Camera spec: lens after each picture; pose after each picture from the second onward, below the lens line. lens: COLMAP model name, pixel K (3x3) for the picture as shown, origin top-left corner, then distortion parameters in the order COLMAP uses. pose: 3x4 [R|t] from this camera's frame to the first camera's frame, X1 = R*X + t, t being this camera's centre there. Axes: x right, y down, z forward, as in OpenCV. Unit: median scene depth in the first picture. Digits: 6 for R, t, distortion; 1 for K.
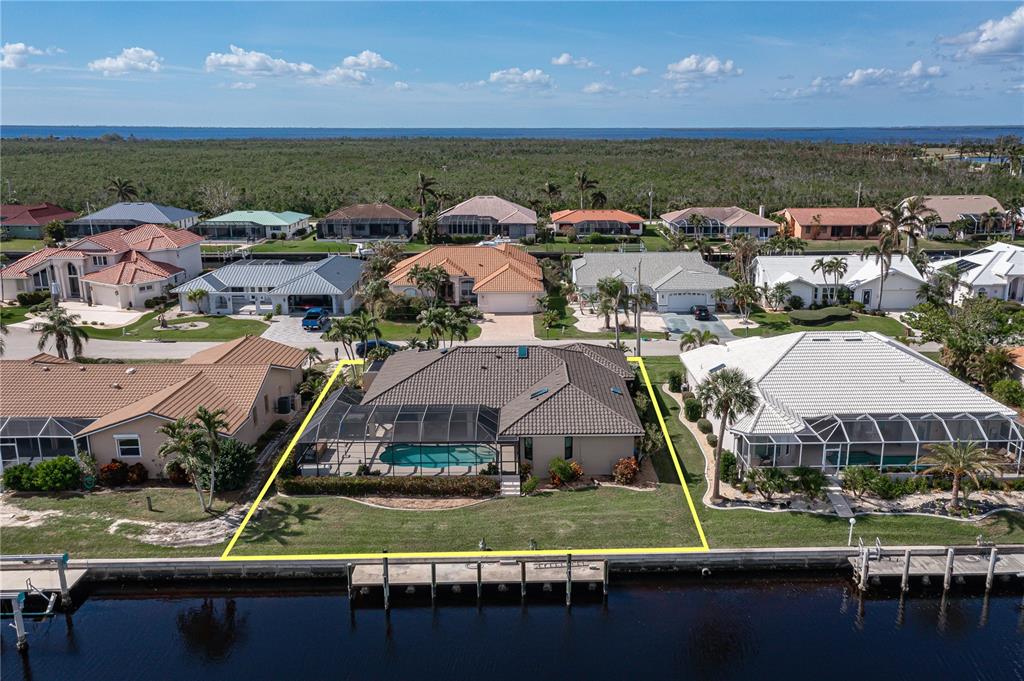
lens RADIAL K [[867.3, 0, 540.2], [0, 867.3, 339.8], [0, 0, 1]] dist [0.022821, 0.010989]
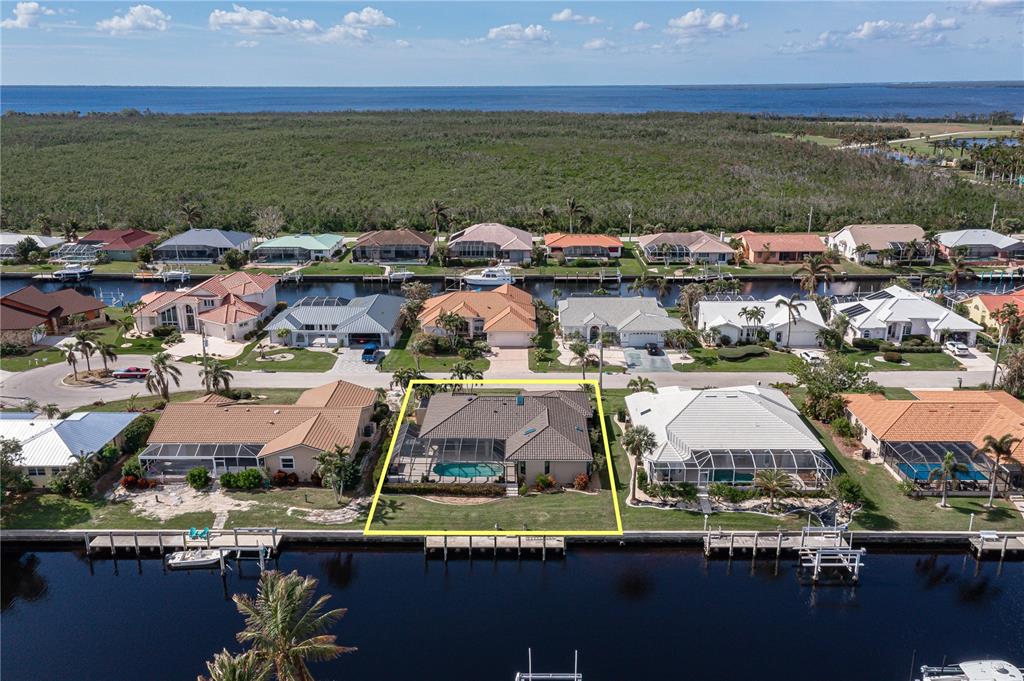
lens RADIAL K [[870.3, 0, 495.2], [0, 870.3, 340.3], [0, 0, 1]] dist [0.043338, -0.119600]
pose [[0.998778, 0.006891, -0.048937, 0.012305], [-0.004478, 0.998776, 0.049252, -0.184023], [0.049216, -0.048972, 0.997587, -0.605027]]
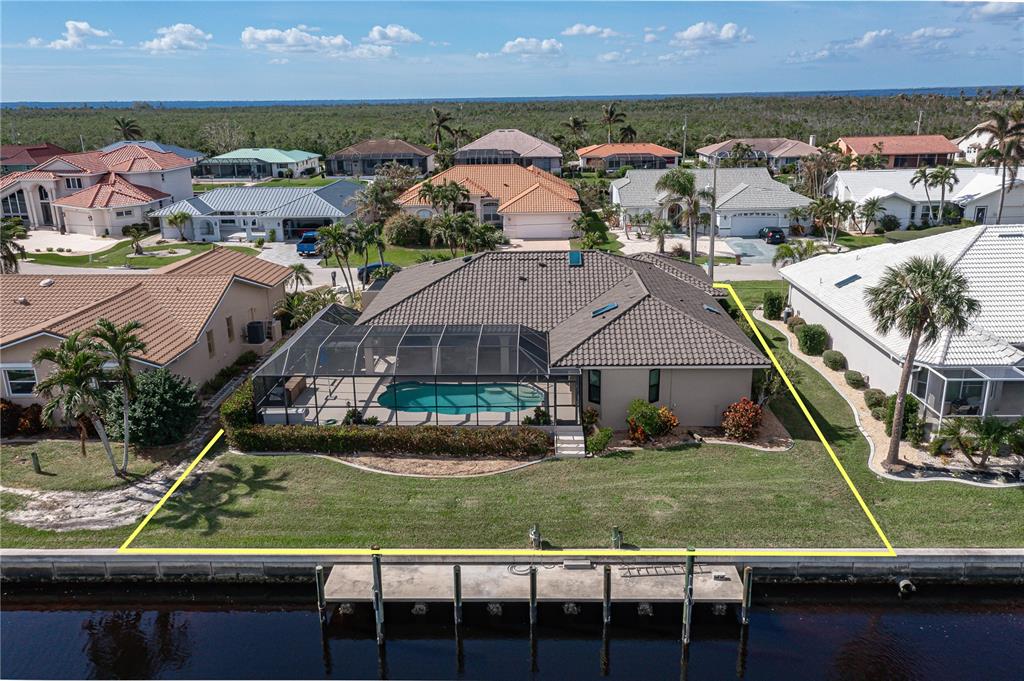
lens RADIAL K [[826.4, 0, 504.0], [0, 826.4, 341.2], [0, 0, 1]] dist [0.029413, 0.005317]
pose [[0.998397, 0.001641, -0.056582, -0.043296], [0.000936, 0.998965, 0.045485, 0.055223], [0.056598, -0.045465, 0.997361, 0.324548]]
